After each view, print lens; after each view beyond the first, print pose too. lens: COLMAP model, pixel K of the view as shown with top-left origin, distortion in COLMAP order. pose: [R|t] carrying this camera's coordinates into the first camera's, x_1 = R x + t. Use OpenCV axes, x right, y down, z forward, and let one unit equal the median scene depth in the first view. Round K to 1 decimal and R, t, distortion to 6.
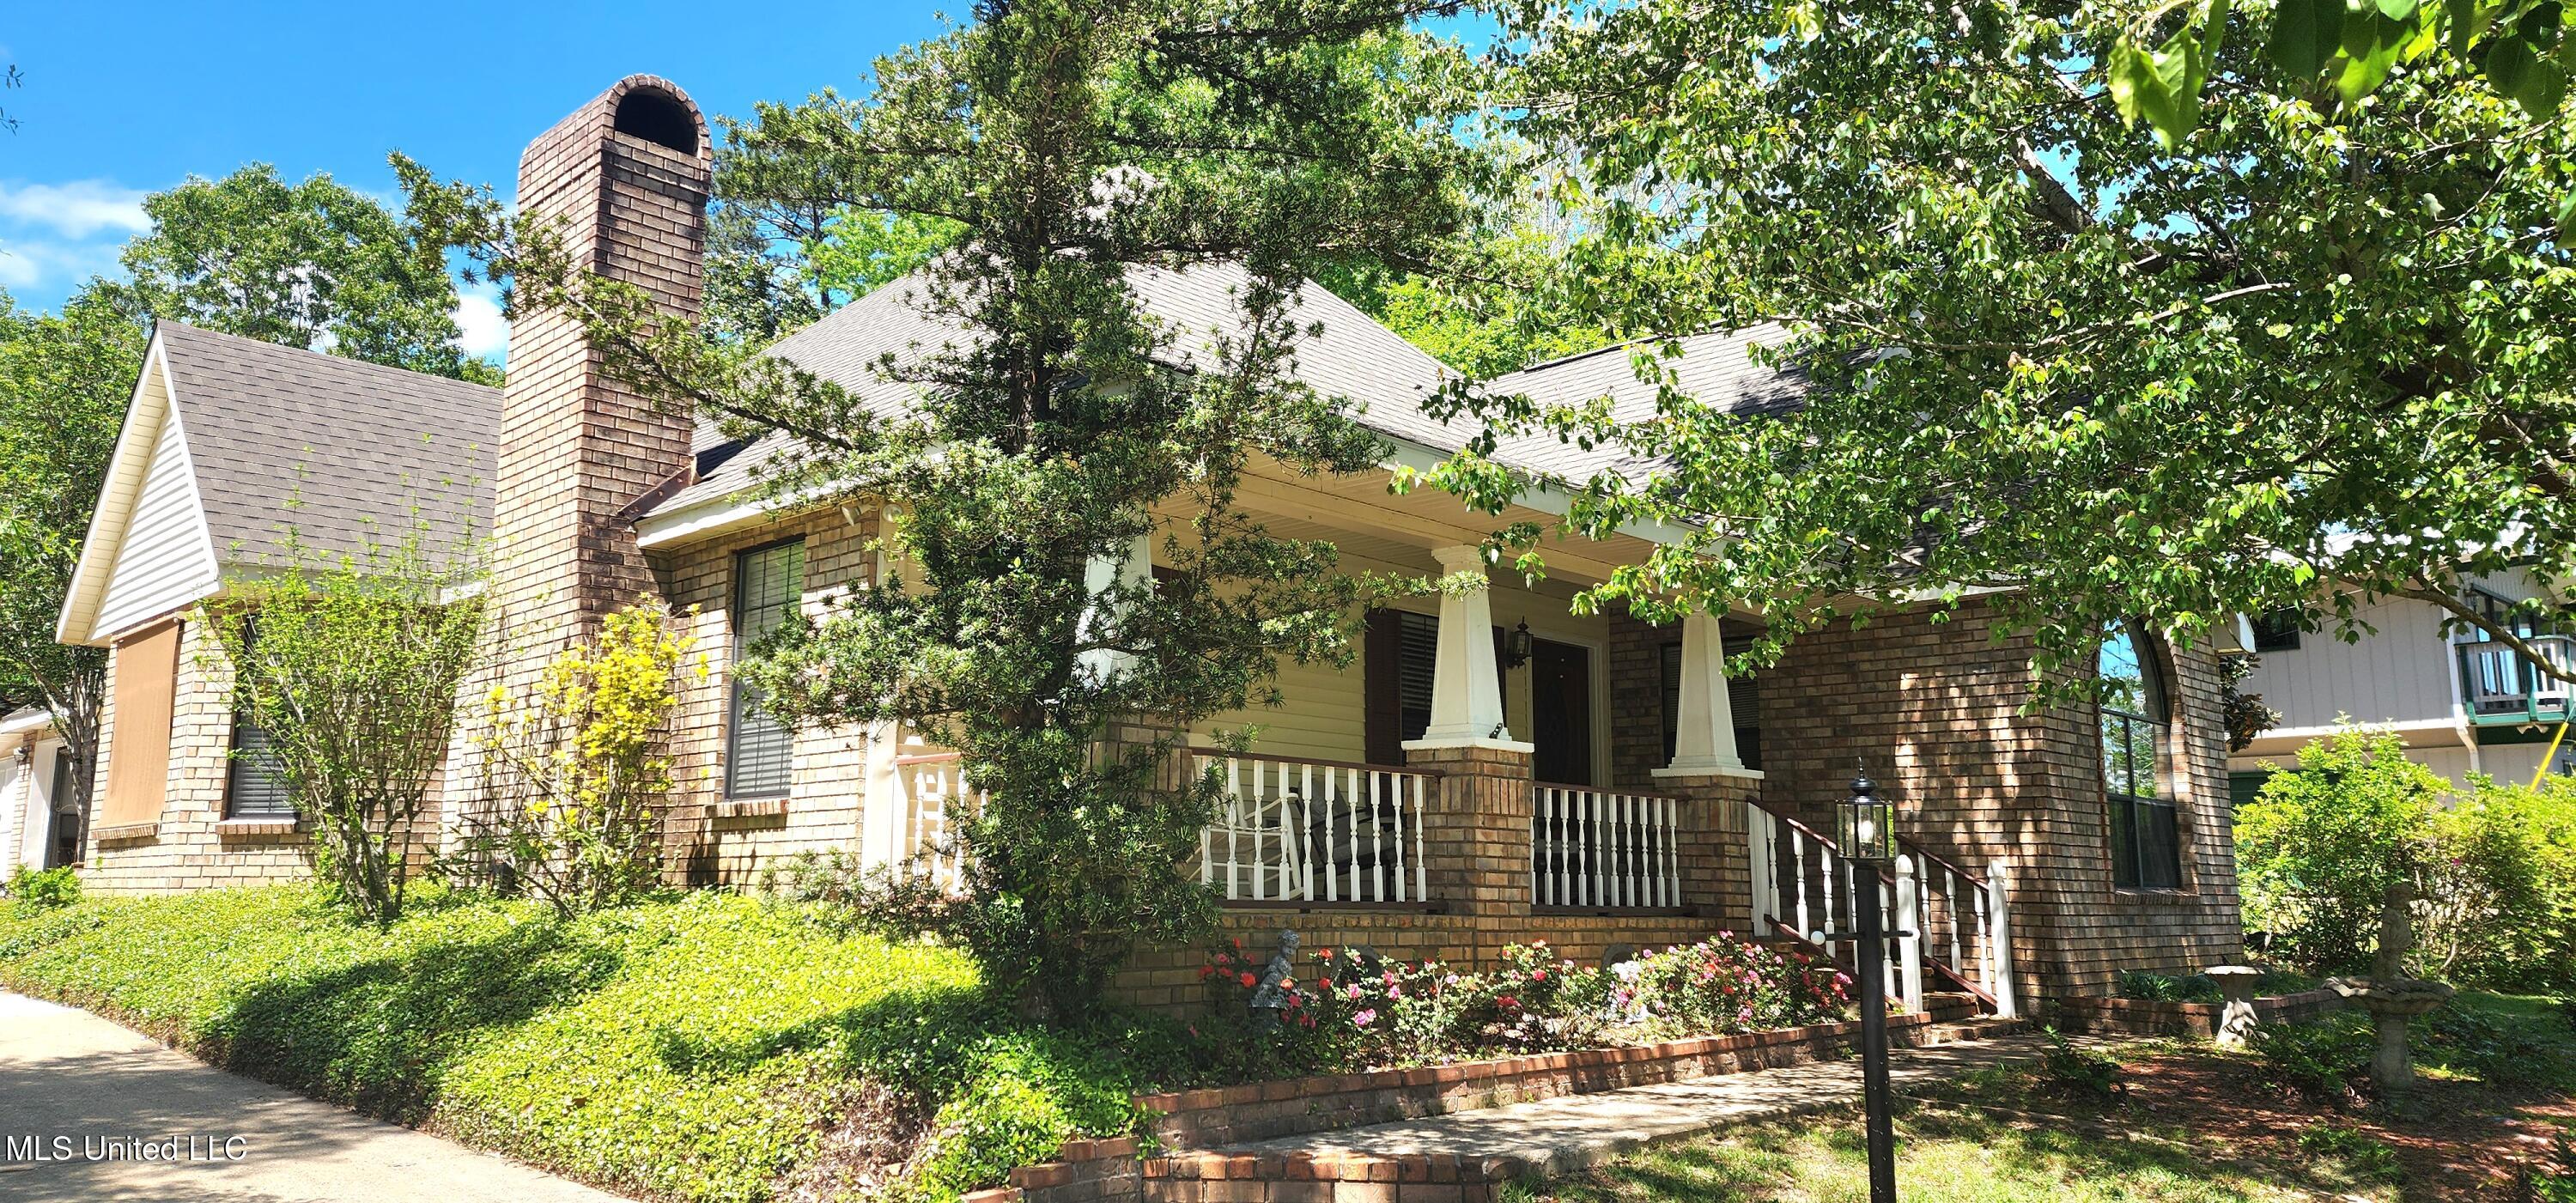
lens RADIAL K [[1640.2, 0, 1245.4], [0, 1640.2, 598.7], [0, 0, 1]] dist [0.119220, -0.000002]
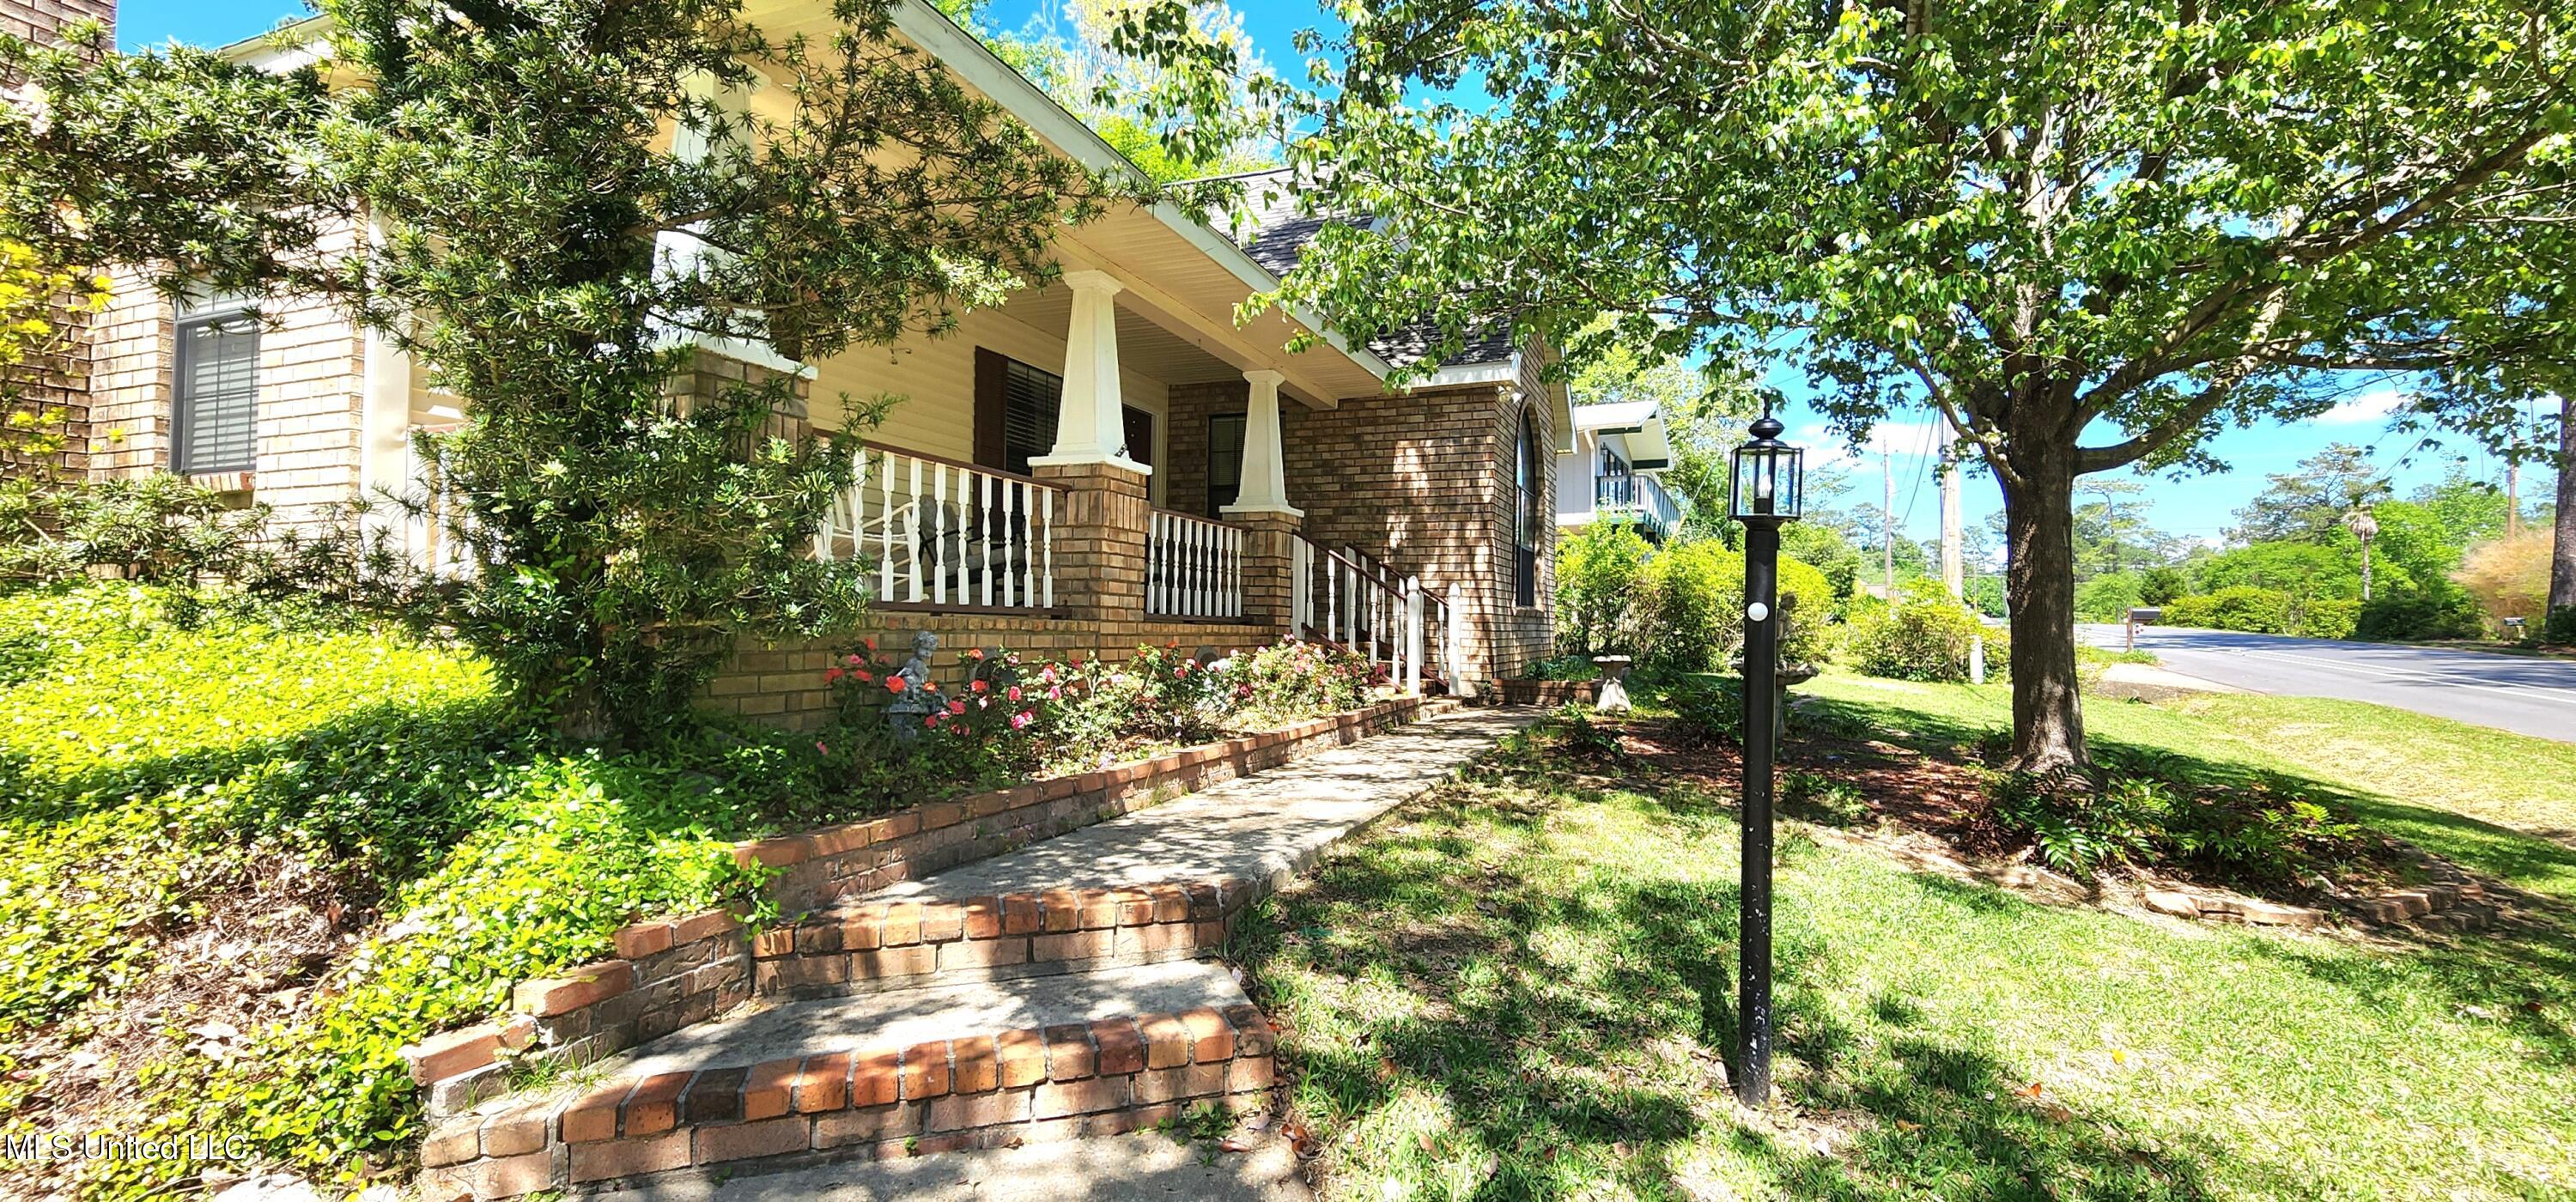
lens RADIAL K [[1099.0, 0, 1298.8], [0, 1099.0, 599.0], [0, 0, 1]] dist [0.000565, -0.000448]
pose [[0.919564, 0.009122, 0.392835, -0.020075], [-0.068793, 0.988028, 0.138091, 0.071824], [-0.386872, -0.154008, 0.909182, 0.310932]]
